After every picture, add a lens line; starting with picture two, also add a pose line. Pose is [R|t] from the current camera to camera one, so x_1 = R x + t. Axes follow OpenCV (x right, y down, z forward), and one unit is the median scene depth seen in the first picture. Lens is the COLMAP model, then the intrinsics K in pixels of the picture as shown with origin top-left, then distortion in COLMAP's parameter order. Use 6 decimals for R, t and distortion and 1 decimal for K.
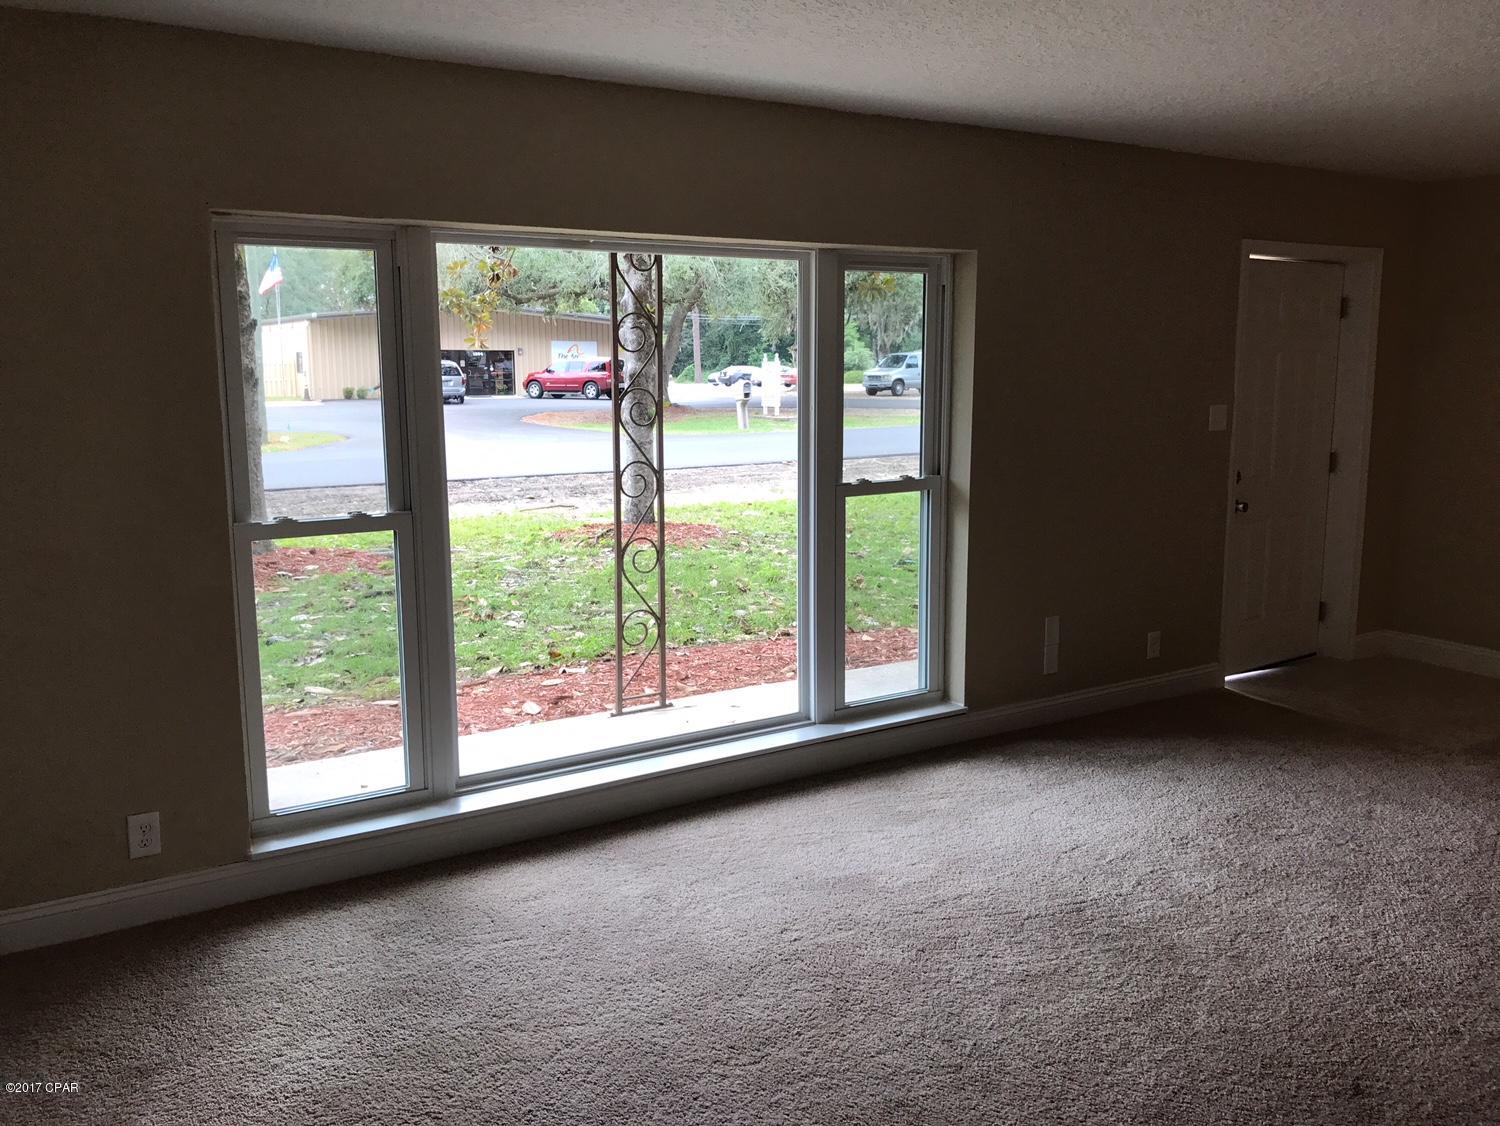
lens RADIAL K [[1253.4, 0, 768.8], [0, 1253.4, 532.0], [0, 0, 1]] dist [0.031680, -0.046097]
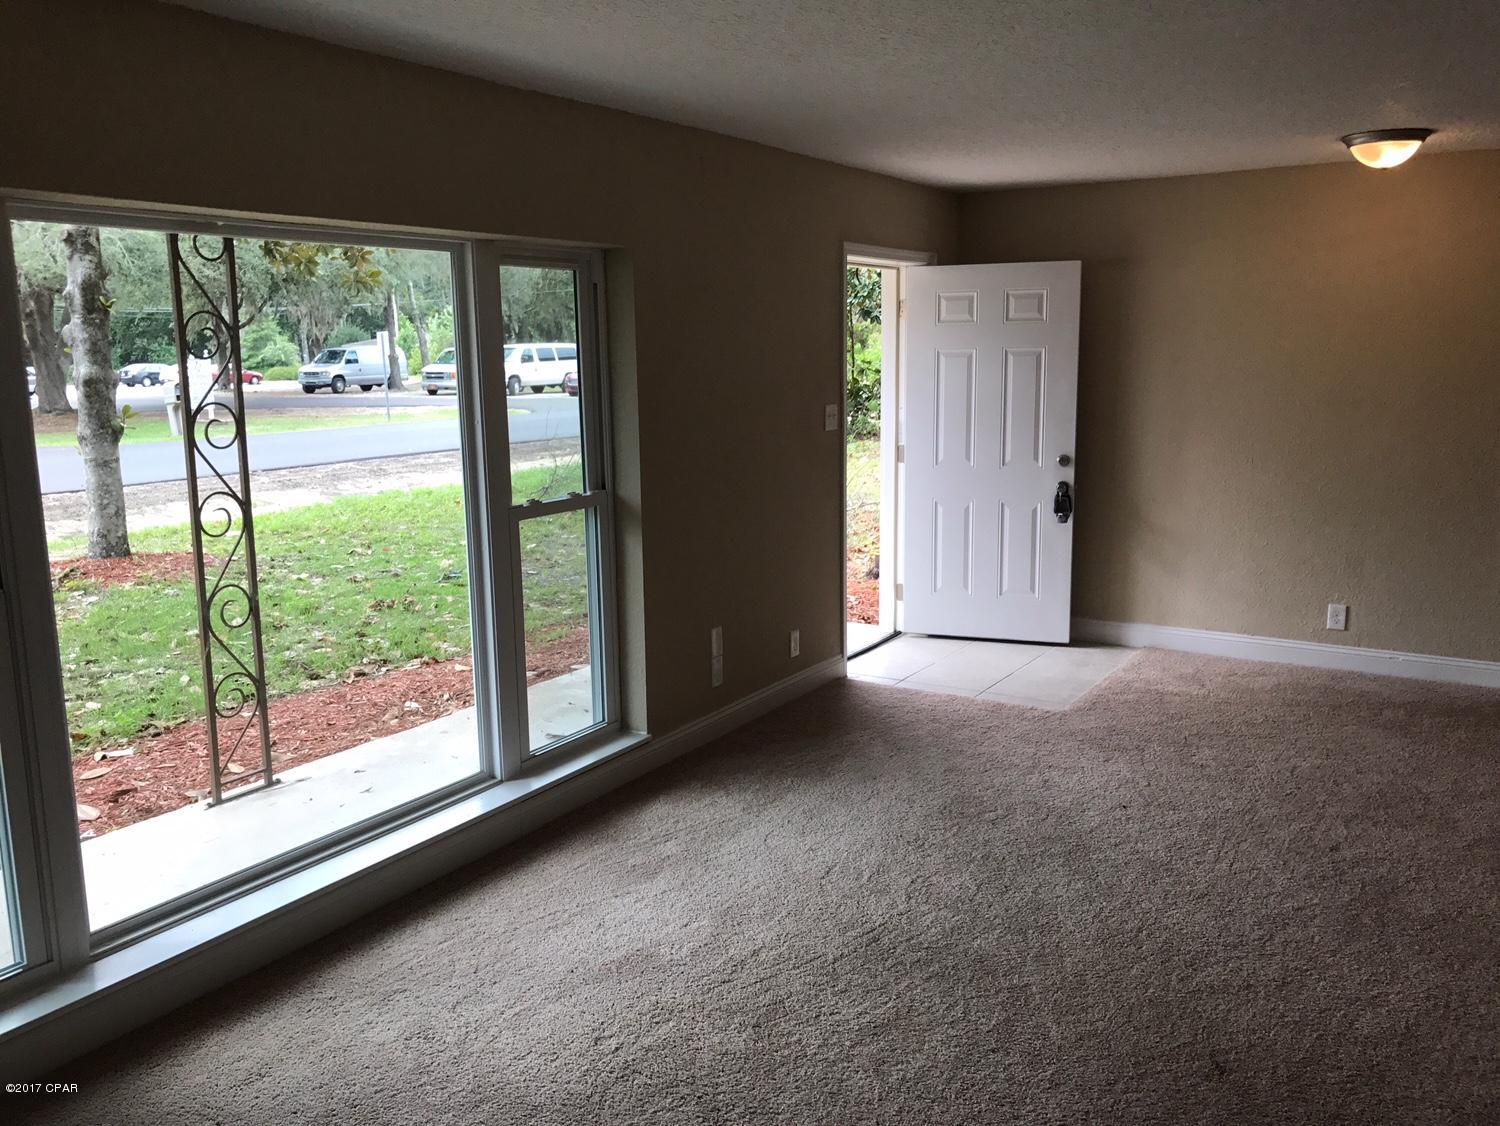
lens RADIAL K [[1253.4, 0, 788.5], [0, 1253.4, 527.4], [0, 0, 1]] dist [0.031680, -0.046097]
pose [[0.898208, -0.071682, 0.433687, -0.130236], [0.070824, 0.997324, 0.018159, -0.022323], [-0.433828, 0.014405, 0.900880, 0.100531]]
